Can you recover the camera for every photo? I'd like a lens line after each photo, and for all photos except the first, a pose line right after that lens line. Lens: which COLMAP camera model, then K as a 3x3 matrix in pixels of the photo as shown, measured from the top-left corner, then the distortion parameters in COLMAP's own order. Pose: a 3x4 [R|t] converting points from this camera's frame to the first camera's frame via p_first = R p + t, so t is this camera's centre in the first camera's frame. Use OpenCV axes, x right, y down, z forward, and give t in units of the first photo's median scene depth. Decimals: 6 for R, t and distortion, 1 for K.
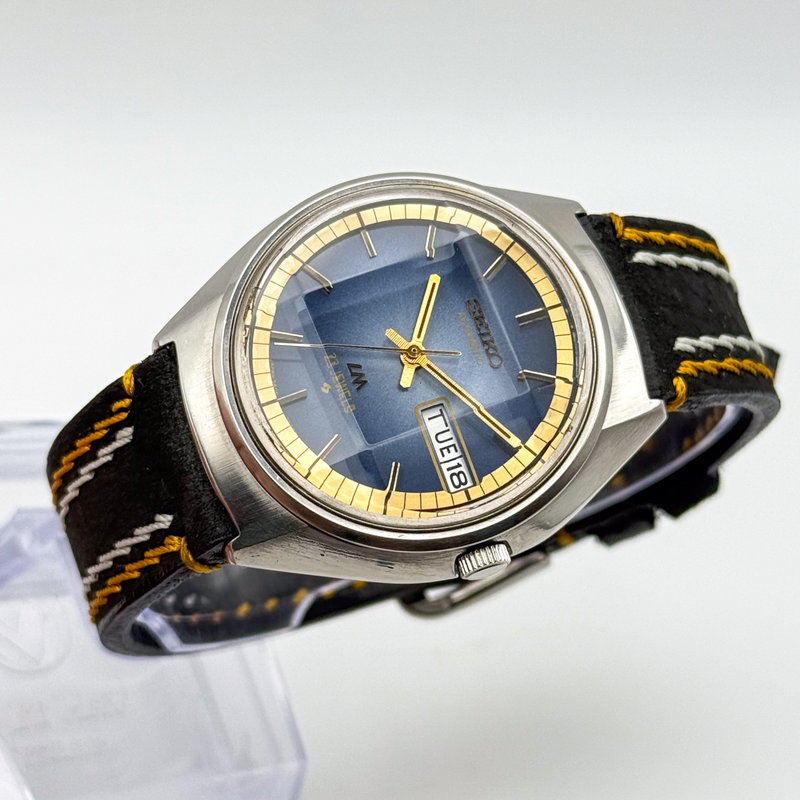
lens RADIAL K [[2335.4, 0, 387.2], [0, 2335.4, 402.9], [0, 0, 1]] dist [0.218992, -0.937588]
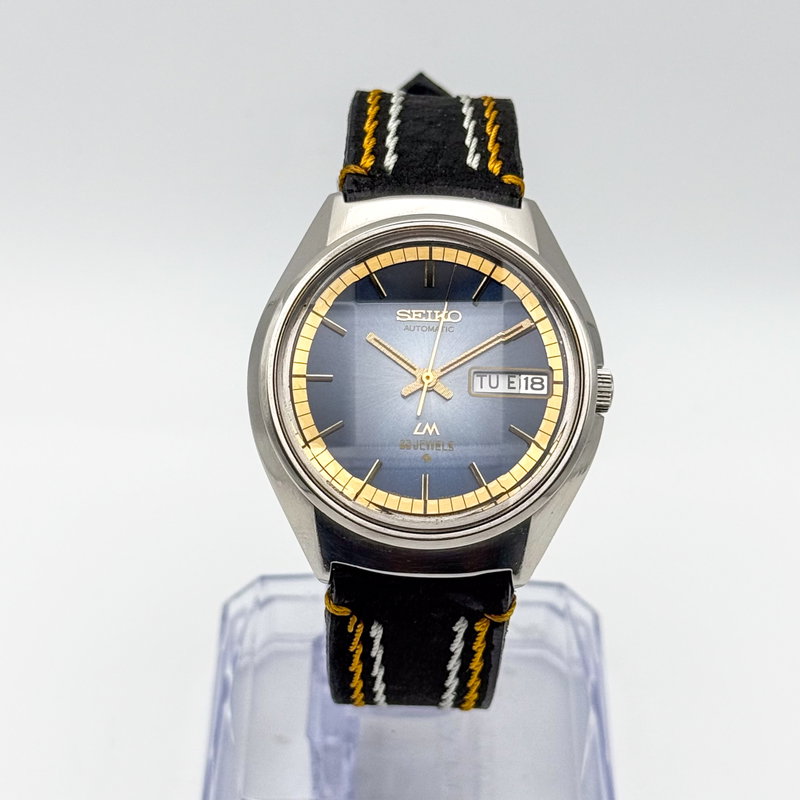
lens RADIAL K [[2335.4, 0, 387.2], [0, 2335.4, 402.9], [0, 0, 1]] dist [0.218992, -0.937588]
pose [[0.368465, -0.925847, 0.083908, -0.103121], [0.887581, 0.377200, 0.264424, -0.335076], [-0.276467, -0.022956, 0.960749, -0.127027]]
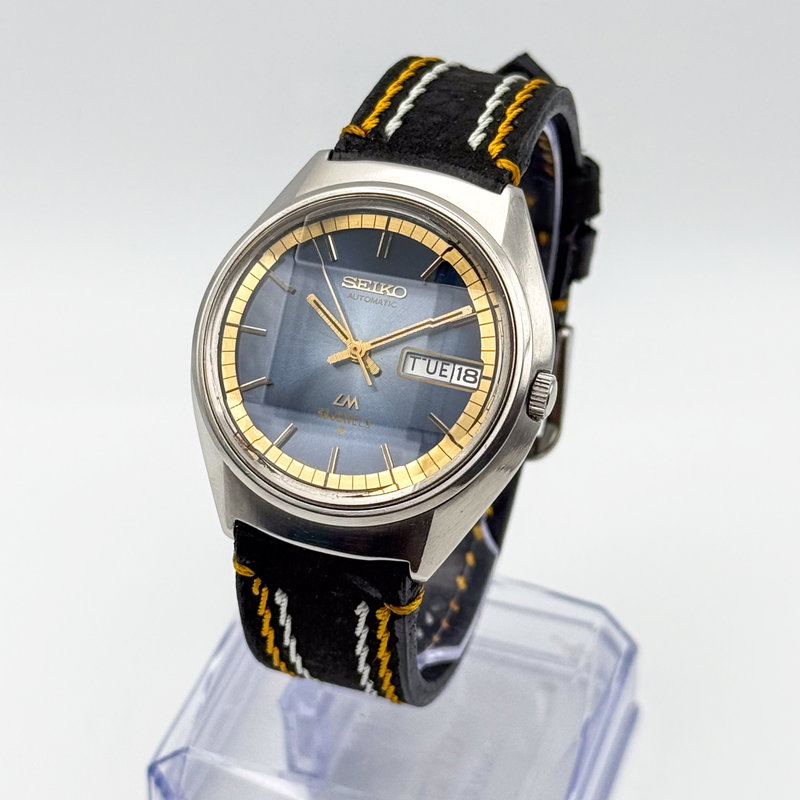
lens RADIAL K [[2335.4, 0, 387.2], [0, 2335.4, 402.9], [0, 0, 1]] dist [0.218992, -0.937588]
pose [[0.535913, -0.843726, -0.030376, 0.031113], [0.844044, 0.534582, 0.042569, -0.041907], [-0.019679, -0.048452, 0.998632, -0.139983]]
